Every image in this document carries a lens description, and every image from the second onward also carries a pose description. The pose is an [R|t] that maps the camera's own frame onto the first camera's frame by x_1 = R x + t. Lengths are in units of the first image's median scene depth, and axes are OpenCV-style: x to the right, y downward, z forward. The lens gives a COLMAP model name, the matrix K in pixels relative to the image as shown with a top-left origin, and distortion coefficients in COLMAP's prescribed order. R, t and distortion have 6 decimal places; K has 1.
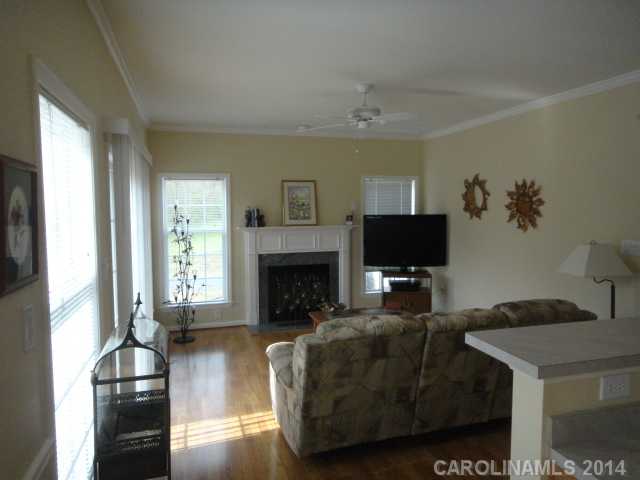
lens RADIAL K [[448.7, 0, 319.1], [0, 448.7, 235.8], [0, 0, 1]] dist [0.013739, -0.005627]
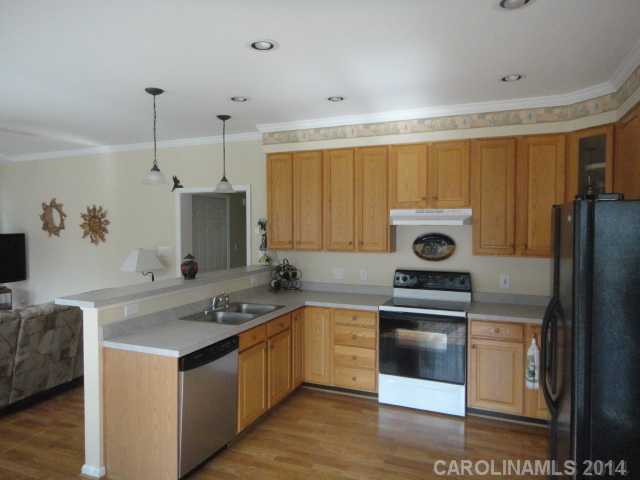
lens RADIAL K [[448.7, 0, 323.4], [0, 448.7, 234.8], [0, 0, 1]] dist [0.013739, -0.005627]
pose [[0.637574, -0.024773, 0.769991, -0.126855], [0.056935, 0.998265, -0.015027, 0.018307], [-0.768282, 0.053420, 0.637878, -0.336986]]
